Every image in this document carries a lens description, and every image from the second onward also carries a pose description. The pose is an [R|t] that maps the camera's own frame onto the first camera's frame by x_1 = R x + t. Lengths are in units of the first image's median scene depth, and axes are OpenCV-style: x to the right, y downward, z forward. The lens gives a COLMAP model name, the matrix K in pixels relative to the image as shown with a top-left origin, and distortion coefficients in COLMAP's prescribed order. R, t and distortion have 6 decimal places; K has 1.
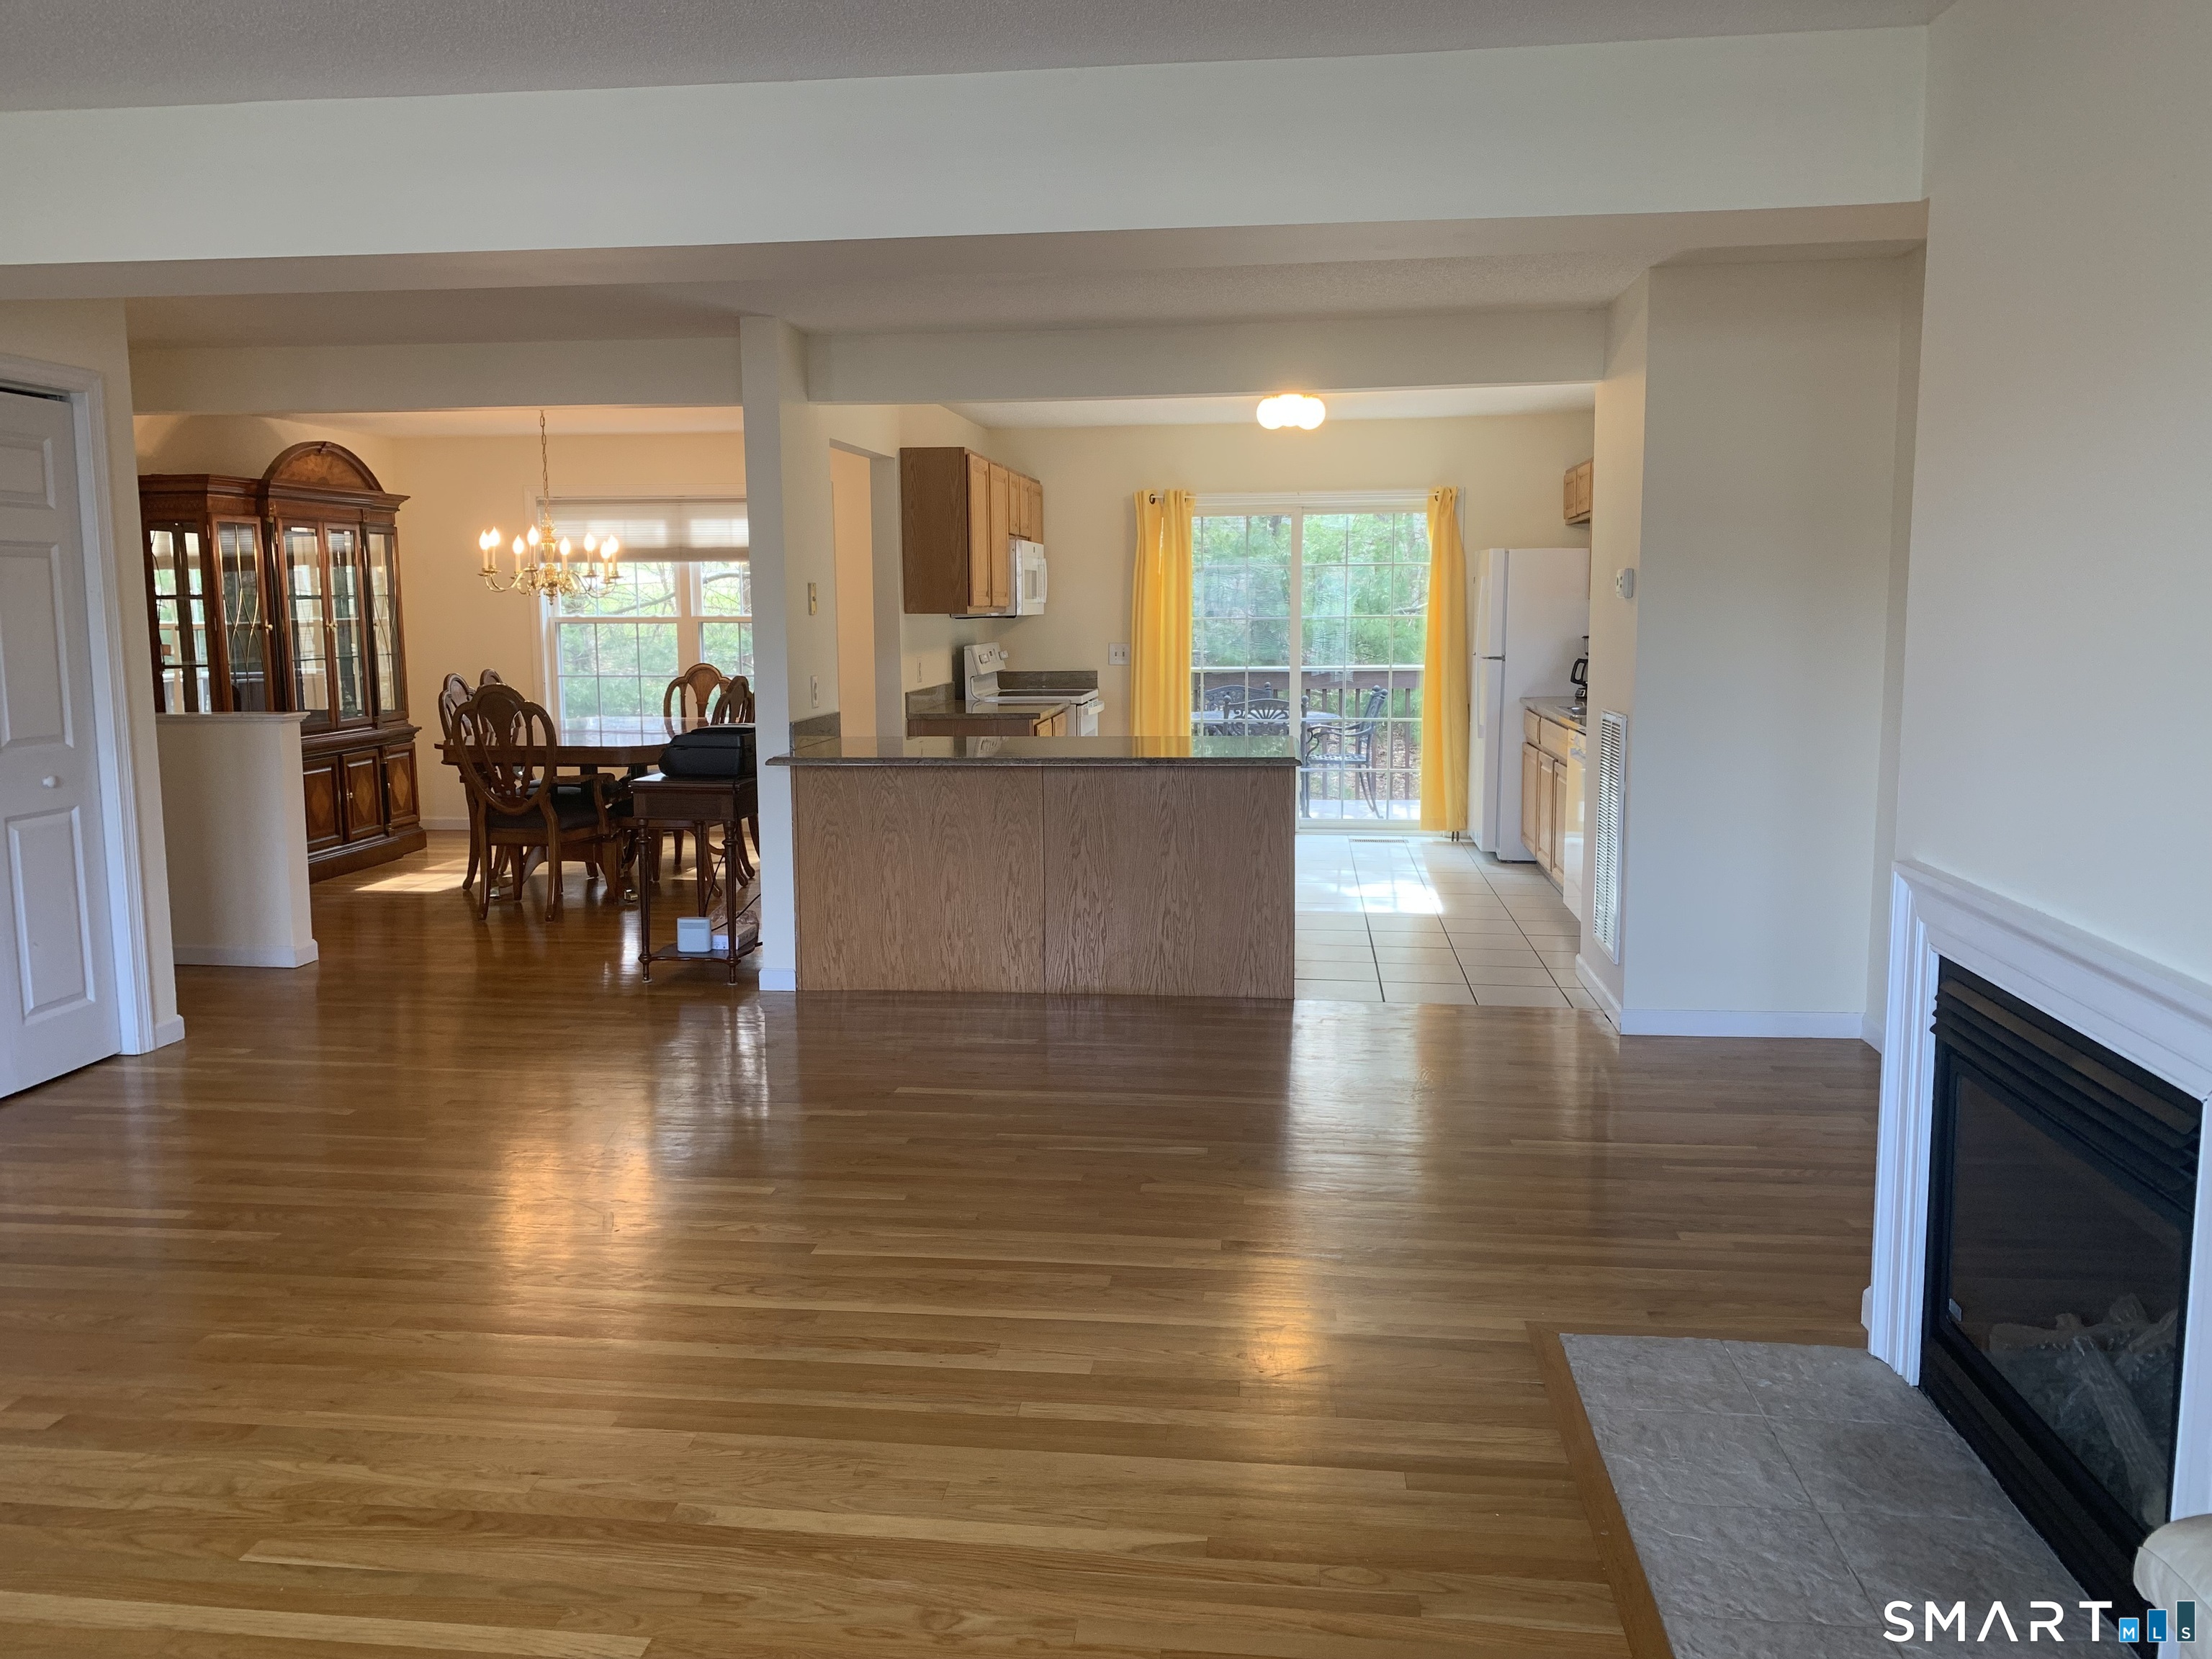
lens RADIAL K [[1696.3, 0, 1106.0], [0, 1696.3, 829.5], [0, 0, 1]] dist [-0.000749, -0.000325]
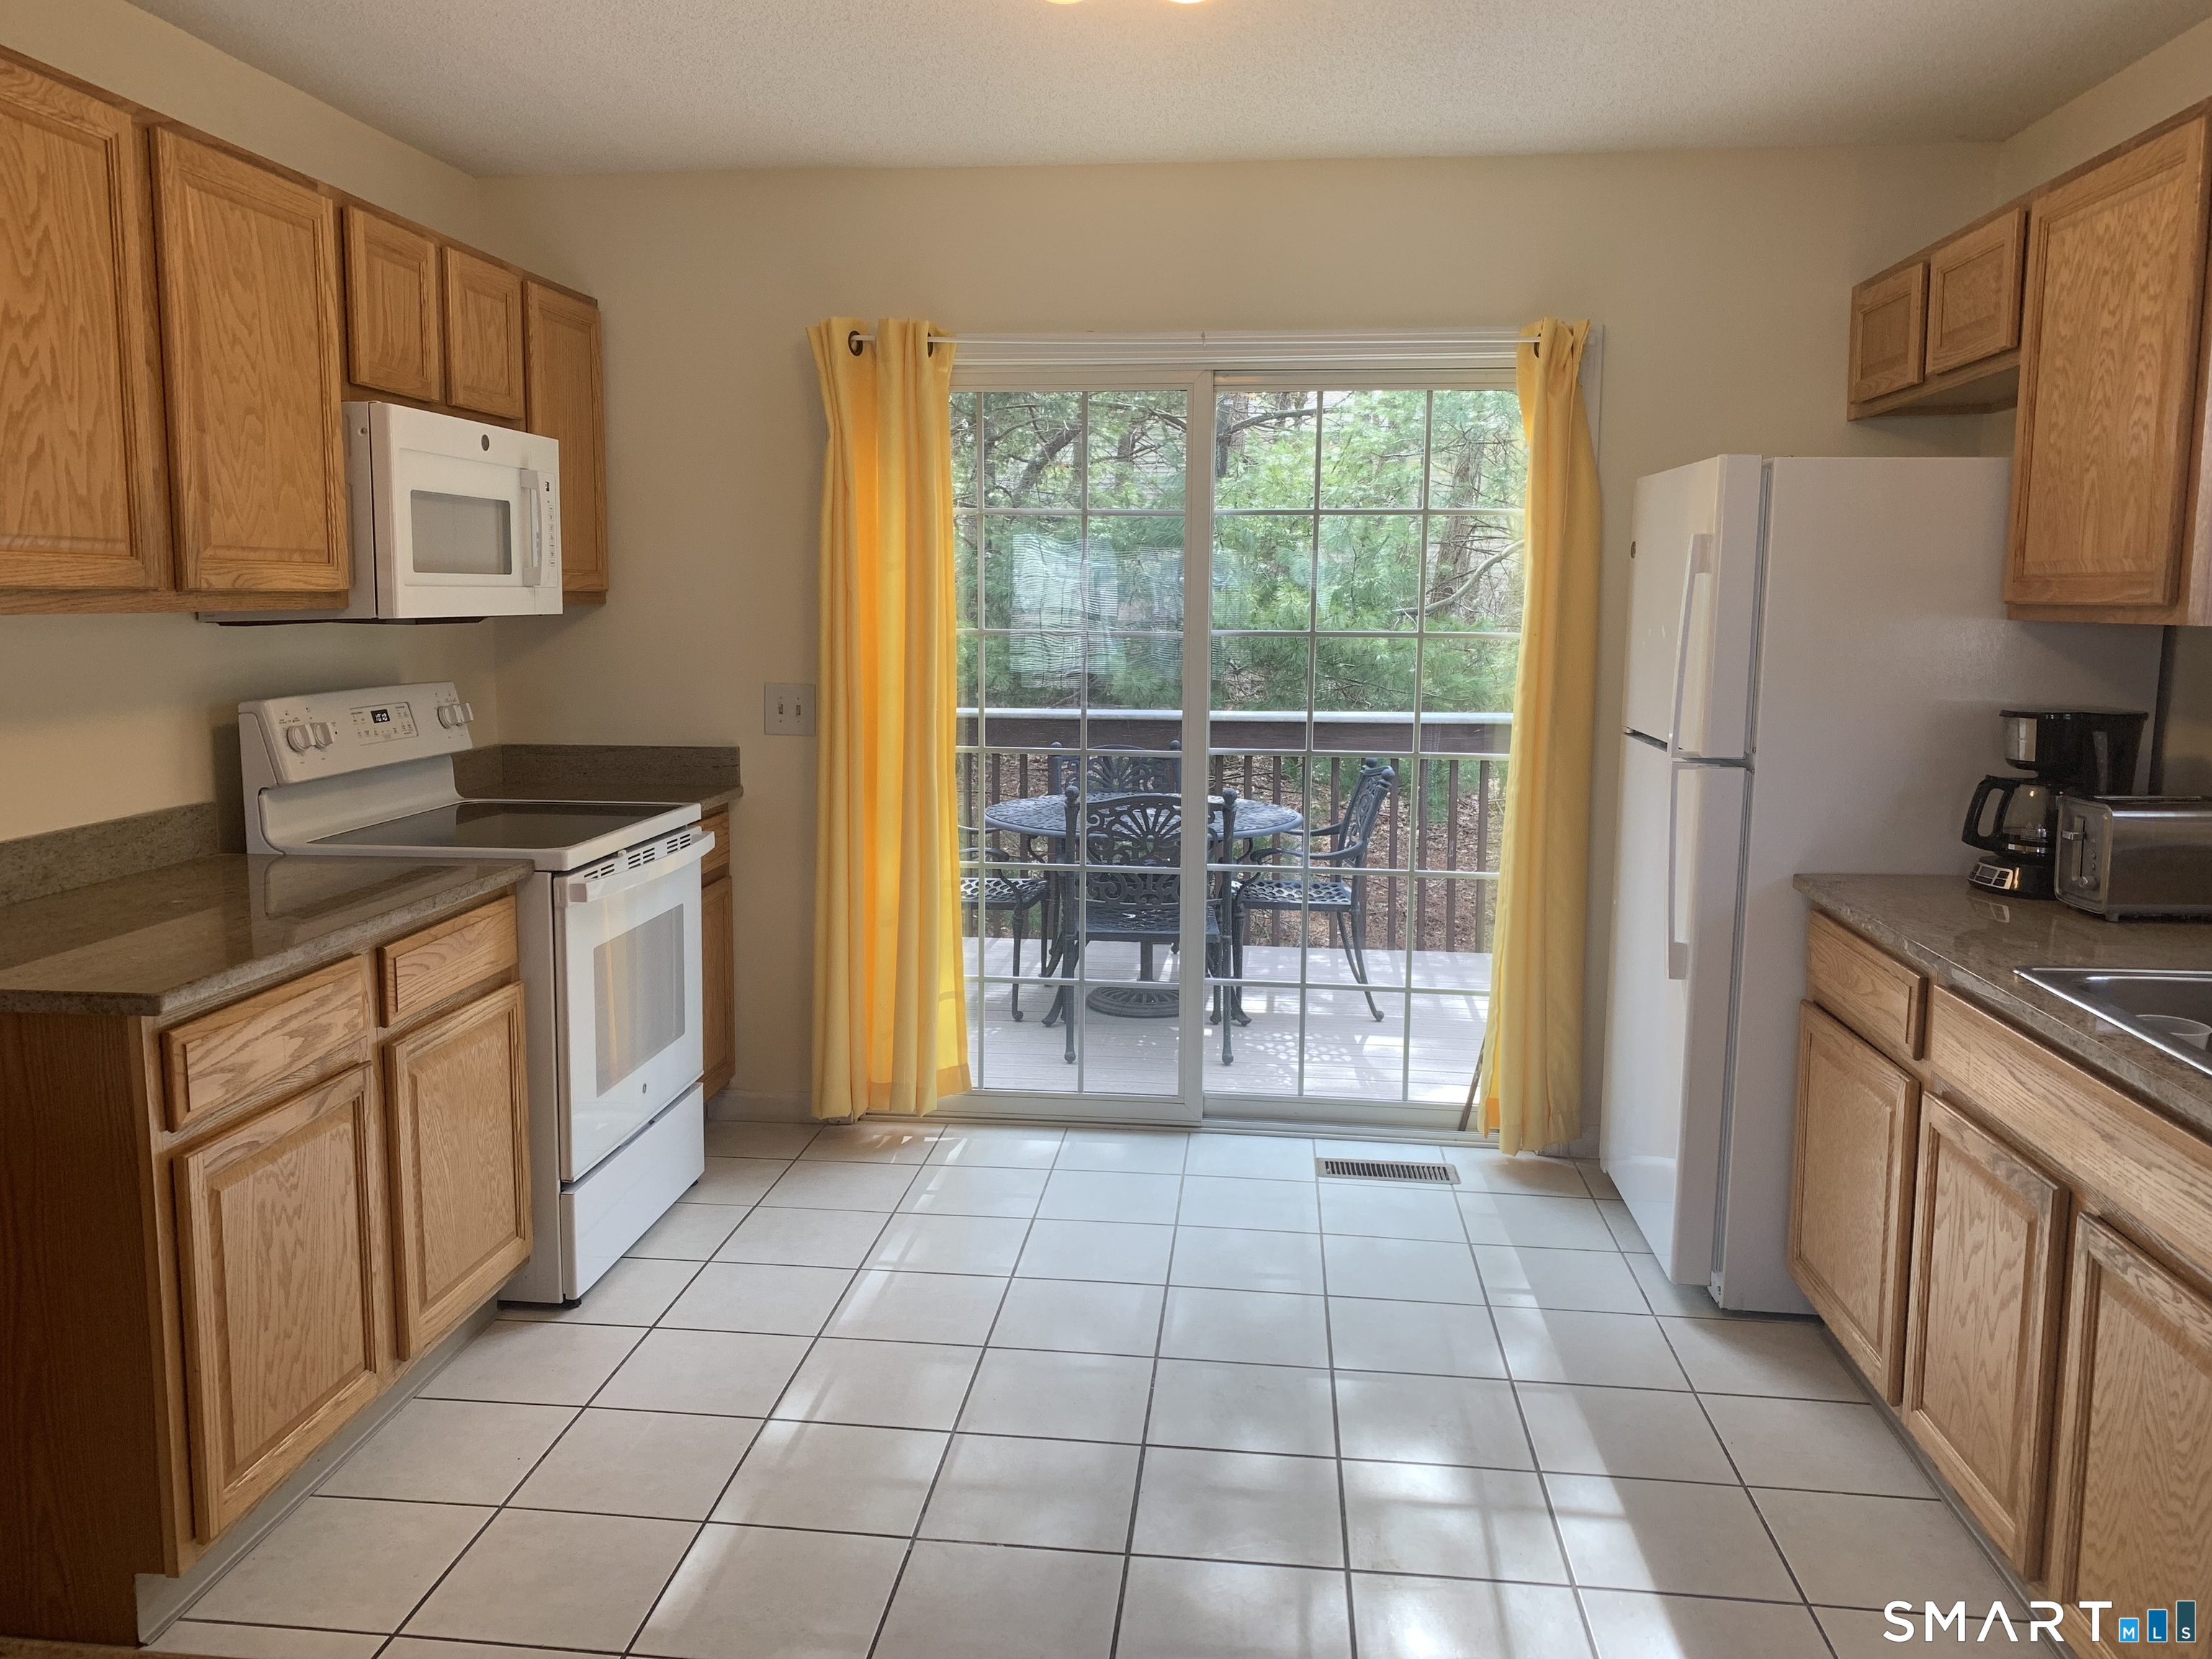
lens RADIAL K [[1696.3, 0, 1106.0], [0, 1696.3, 829.5], [0, 0, 1]] dist [-0.000749, -0.000325]
pose [[0.999735, 0.016267, 0.016316, 0.088078], [-0.016423, 0.999820, 0.009521, -0.083819], [-0.016158, -0.009787, 0.999822, 0.610600]]
